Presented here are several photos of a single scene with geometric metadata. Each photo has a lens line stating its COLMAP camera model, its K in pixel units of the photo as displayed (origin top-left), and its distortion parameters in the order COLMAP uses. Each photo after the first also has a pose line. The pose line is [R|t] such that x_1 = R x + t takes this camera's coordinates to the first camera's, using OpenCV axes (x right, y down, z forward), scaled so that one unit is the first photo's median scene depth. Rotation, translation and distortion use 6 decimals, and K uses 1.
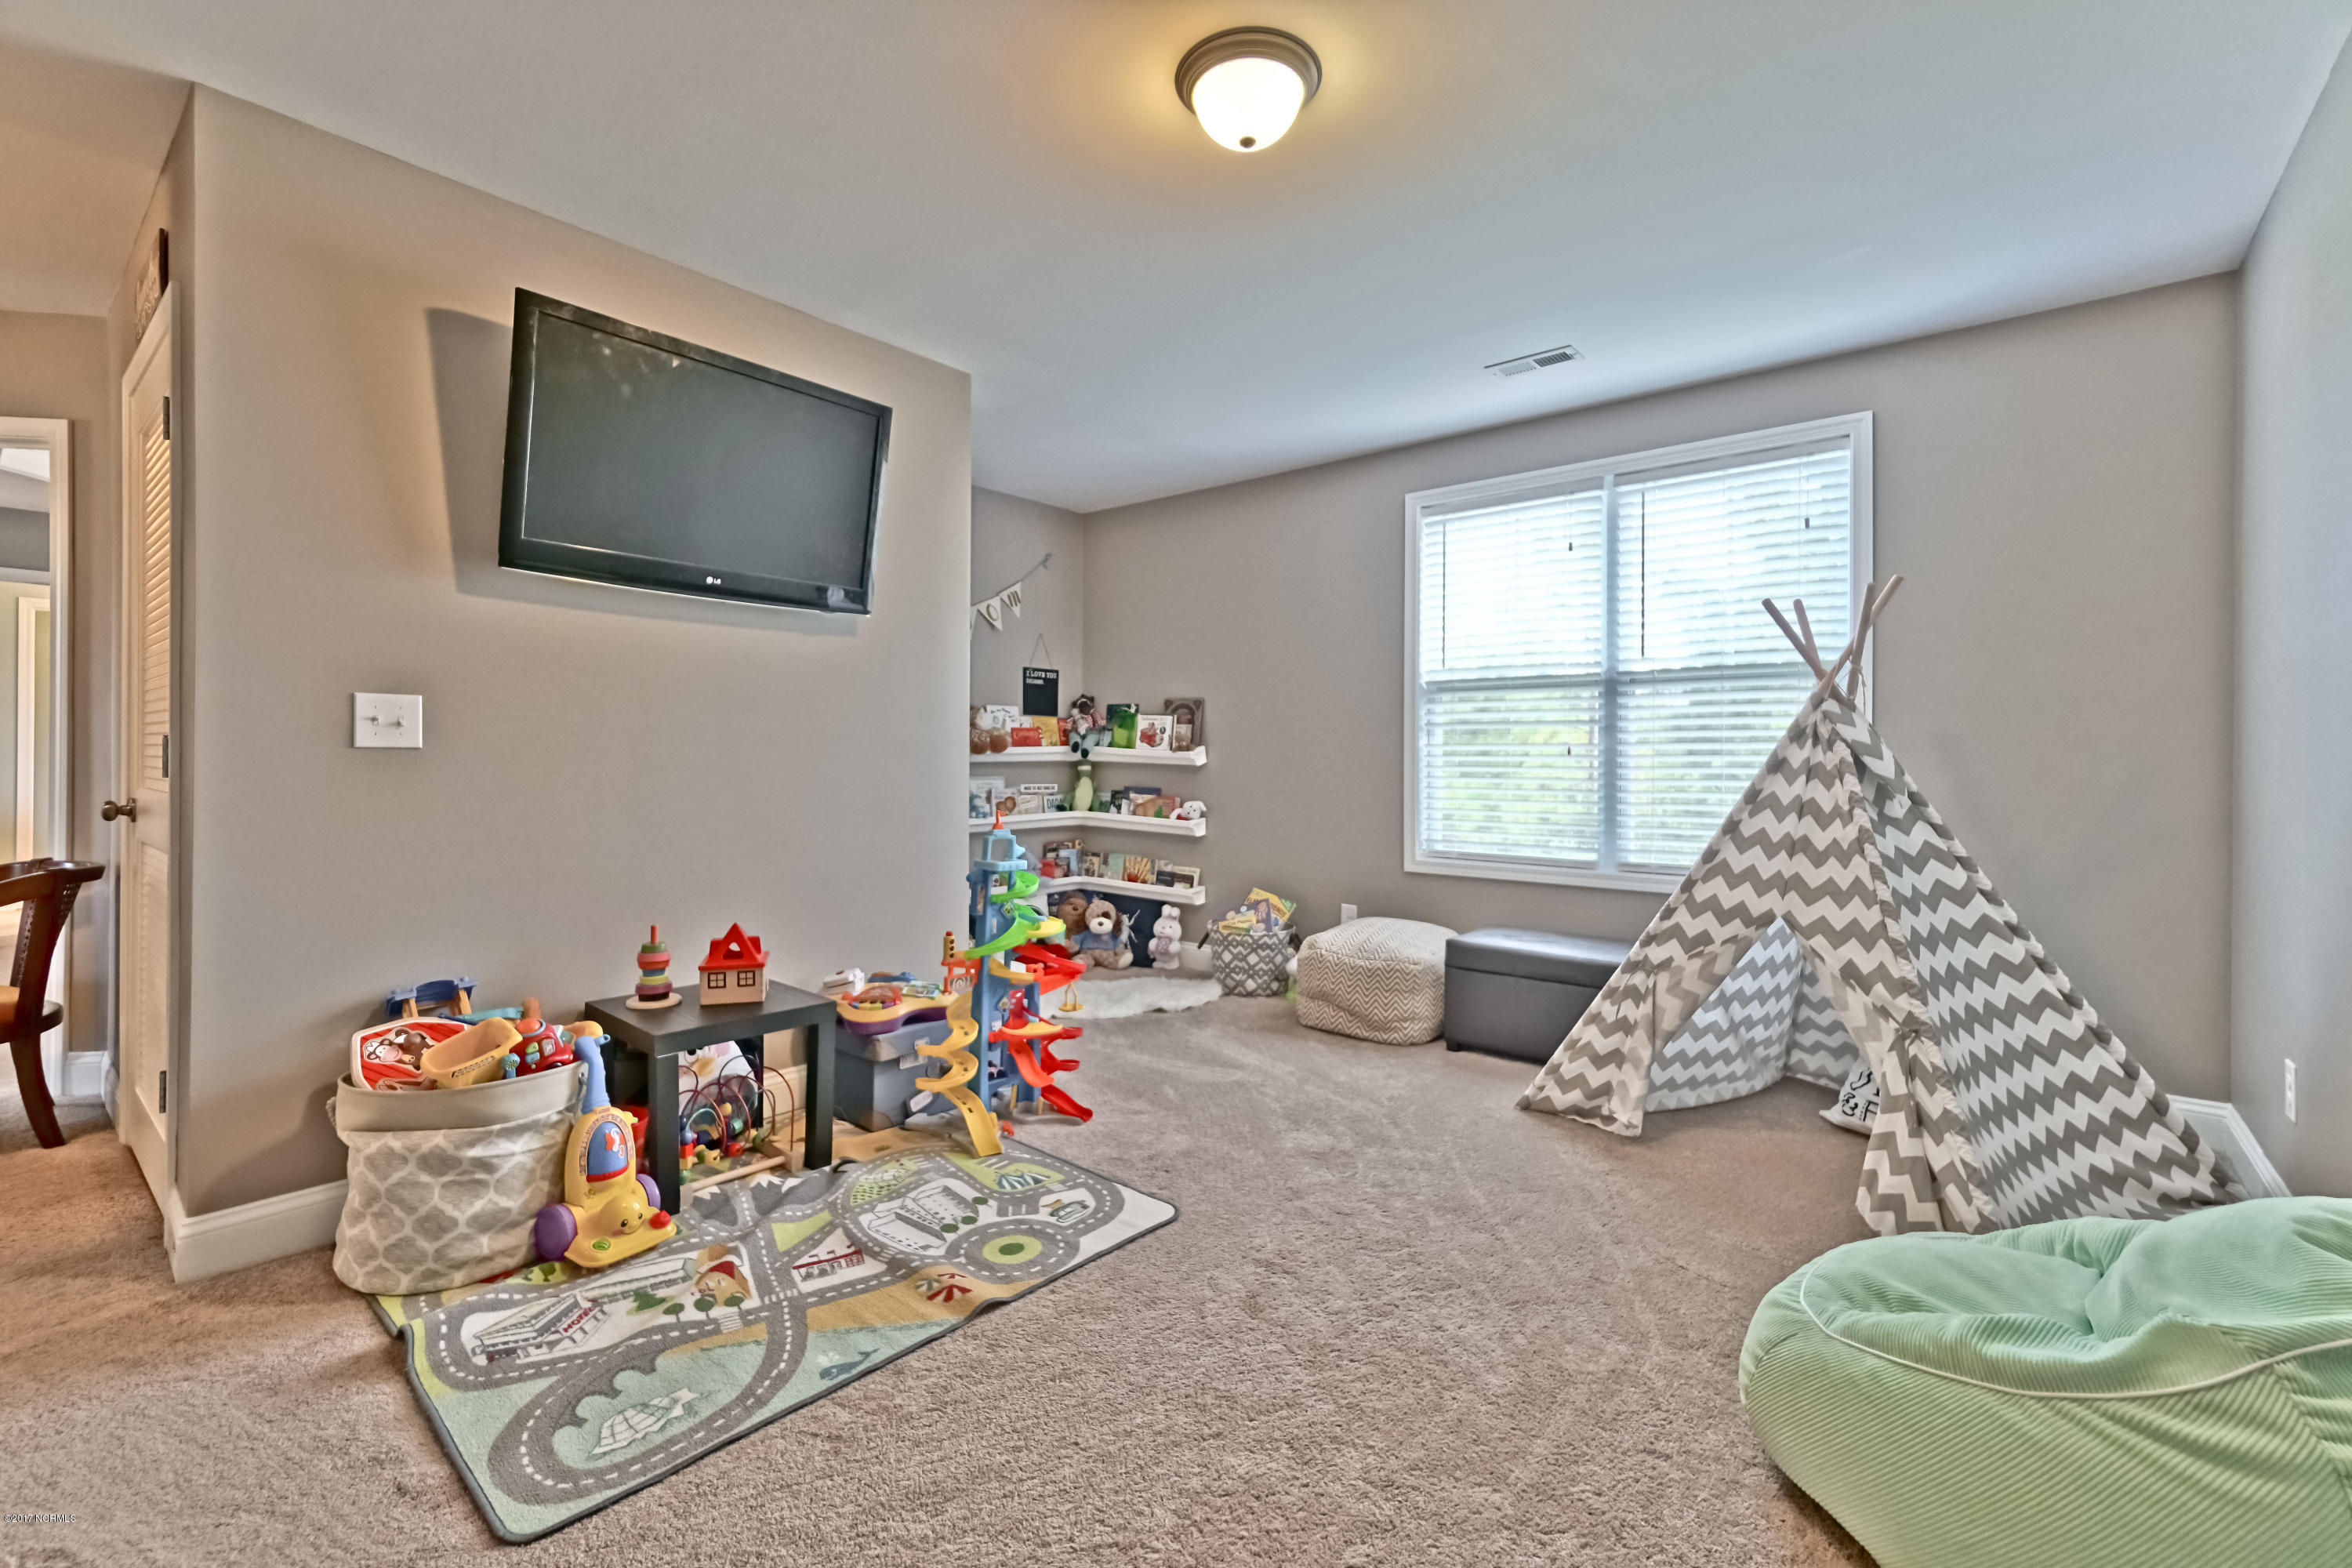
lens RADIAL K [[1039.9, 0, 1187.2], [0, 1039.9, 765.1], [0, 0, 1]] dist [-0.002216, 0.006234]
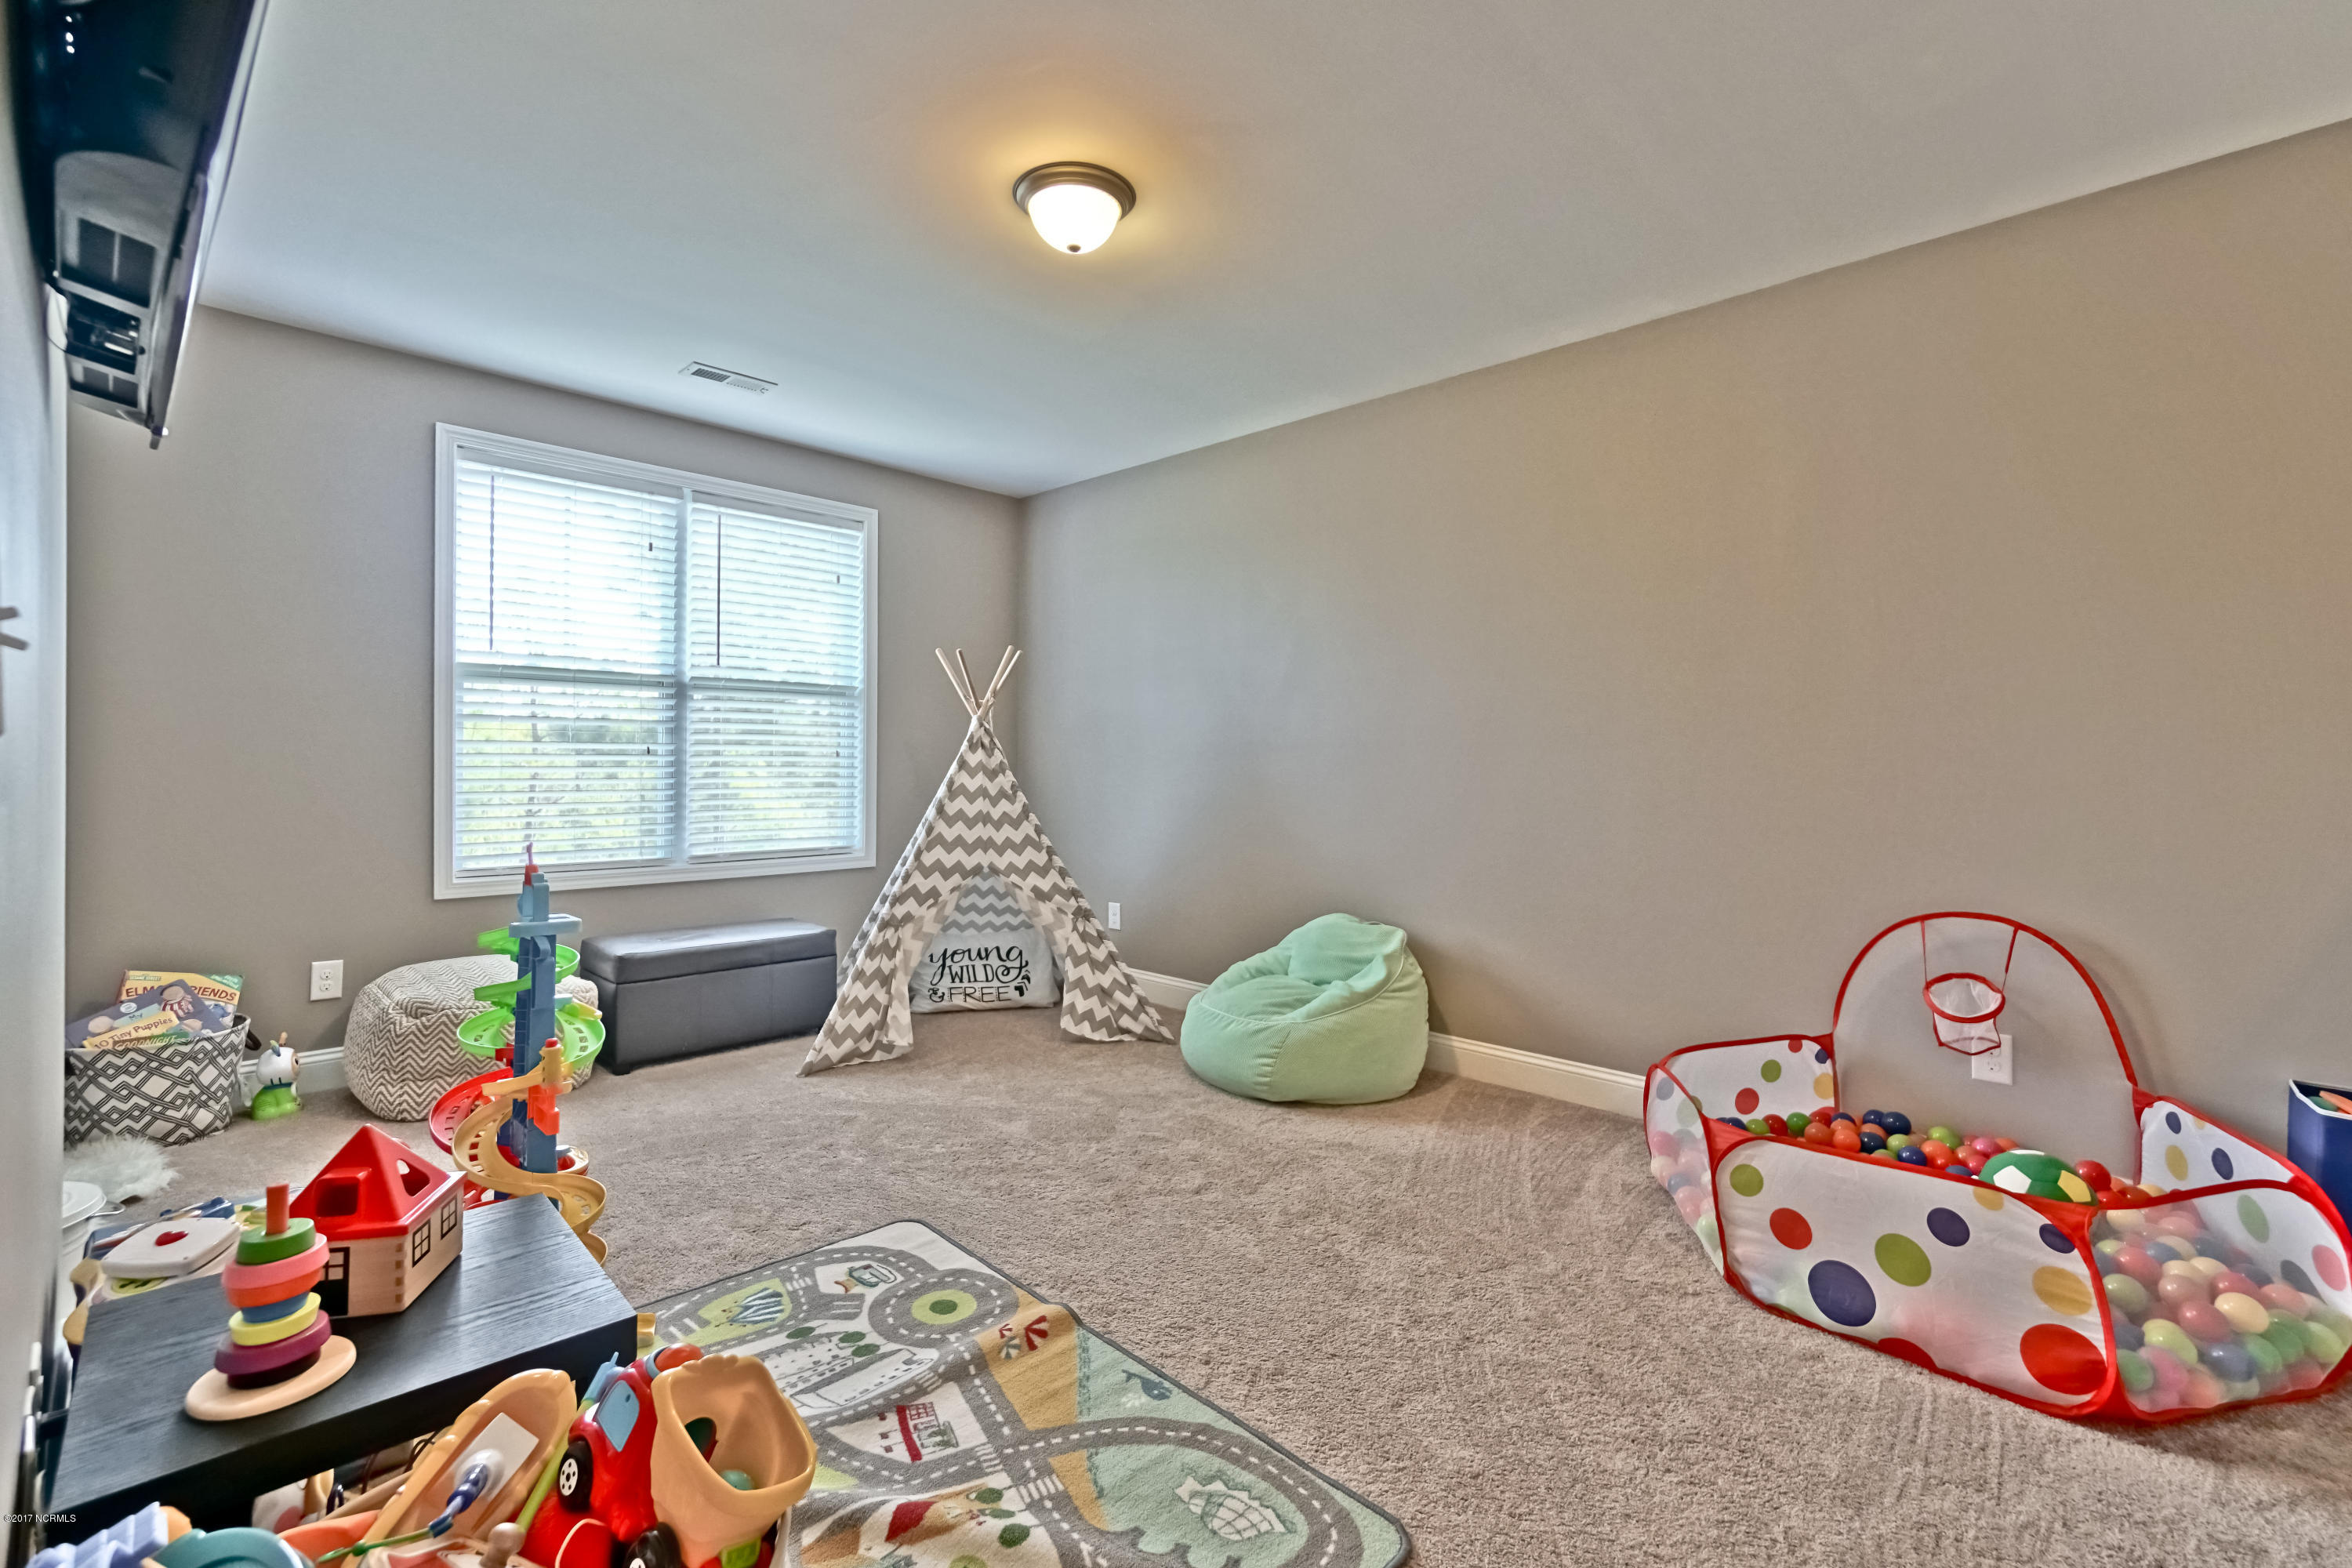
lens RADIAL K [[1039.9, 0, 1186.8], [0, 1039.9, 775.4], [0, 0, 1]] dist [-0.002216, 0.006234]
pose [[0.052028, -0.016356, 0.998512, -0.867955], [-0.000796, 0.999865, 0.016420, -0.009279], [-0.998645, -0.001649, 0.052008, 0.612741]]
